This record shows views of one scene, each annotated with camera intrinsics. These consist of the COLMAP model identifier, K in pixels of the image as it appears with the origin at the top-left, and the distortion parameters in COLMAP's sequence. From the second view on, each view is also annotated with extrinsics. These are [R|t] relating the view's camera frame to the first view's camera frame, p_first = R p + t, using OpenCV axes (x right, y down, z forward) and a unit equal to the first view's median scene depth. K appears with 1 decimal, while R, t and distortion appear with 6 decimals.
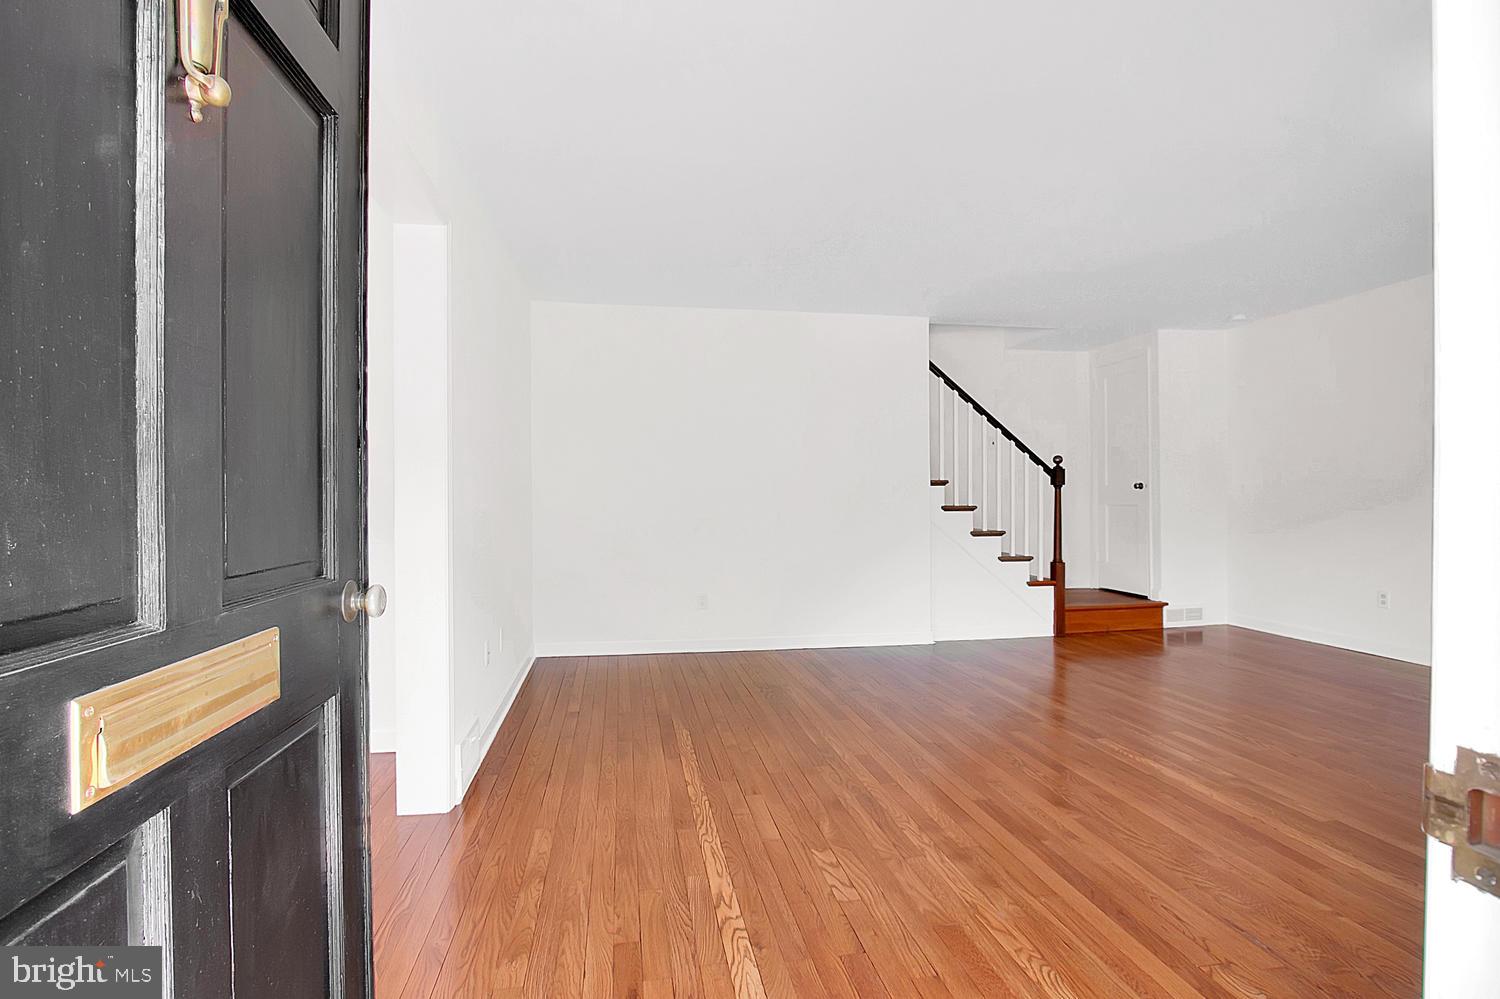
lens RADIAL K [[698.1, 0, 728.0], [0, 698.1, 488.9], [0, 0, 1]] dist [-0.013528, -0.000388]
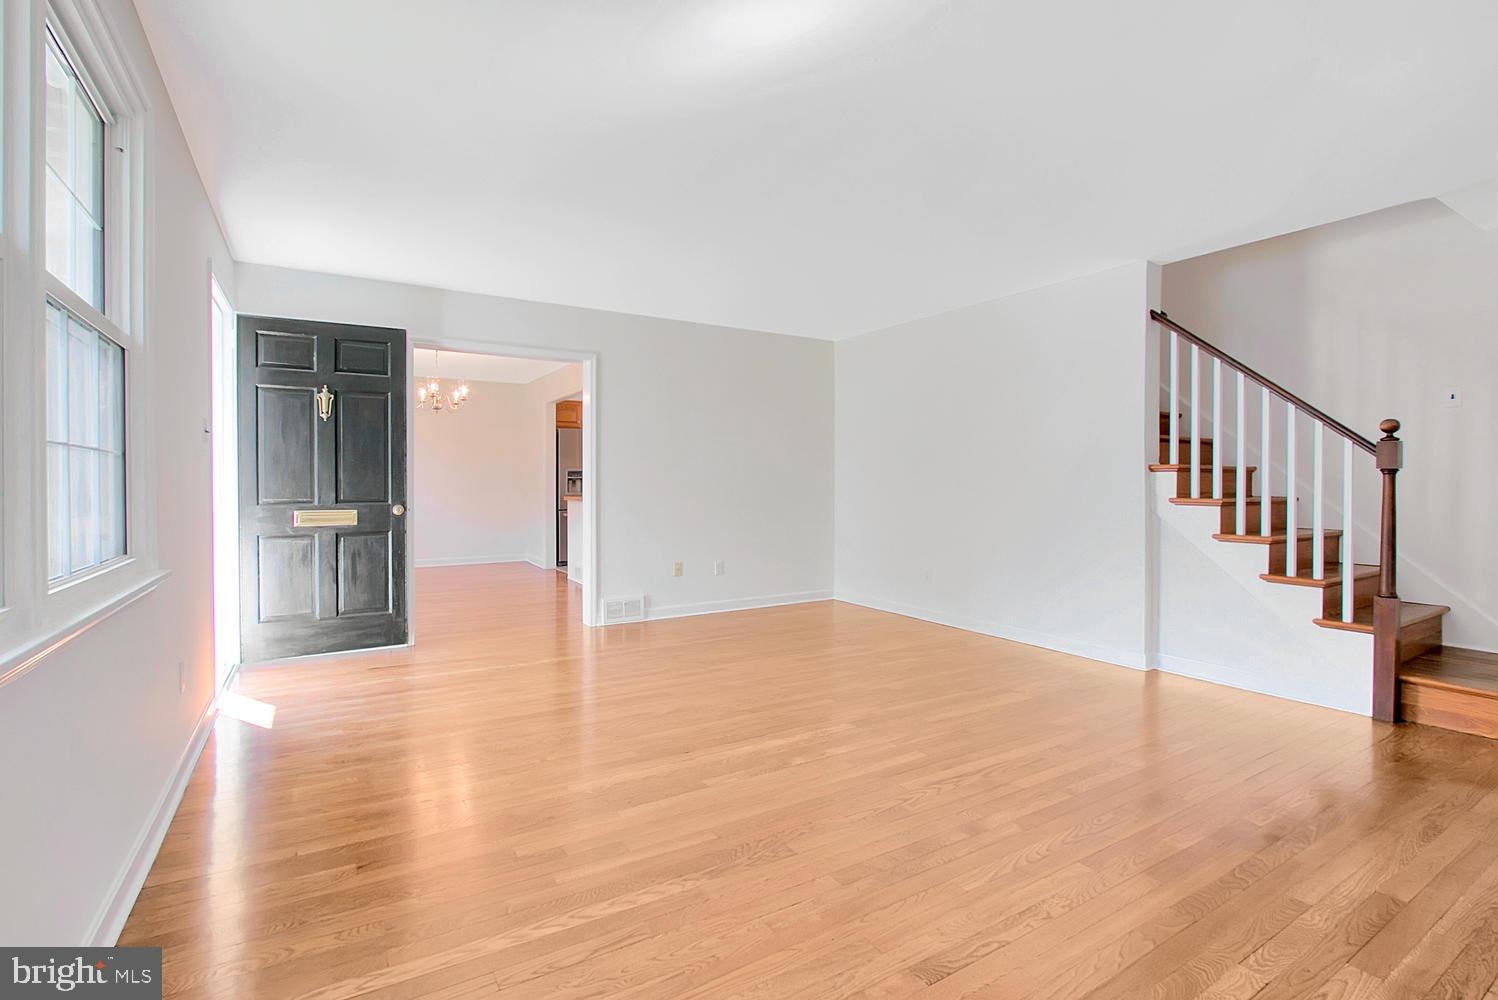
lens RADIAL K [[687.8, 0, 749.1], [0, 687.8, 489.0], [0, 0, 1]] dist [-0.002518, -0.000449]
pose [[0.398811, 0.012377, -0.916950, 1.328075], [0.005113, 0.999863, 0.015720, -0.000643], [0.917019, -0.010958, 0.398693, 0.446927]]
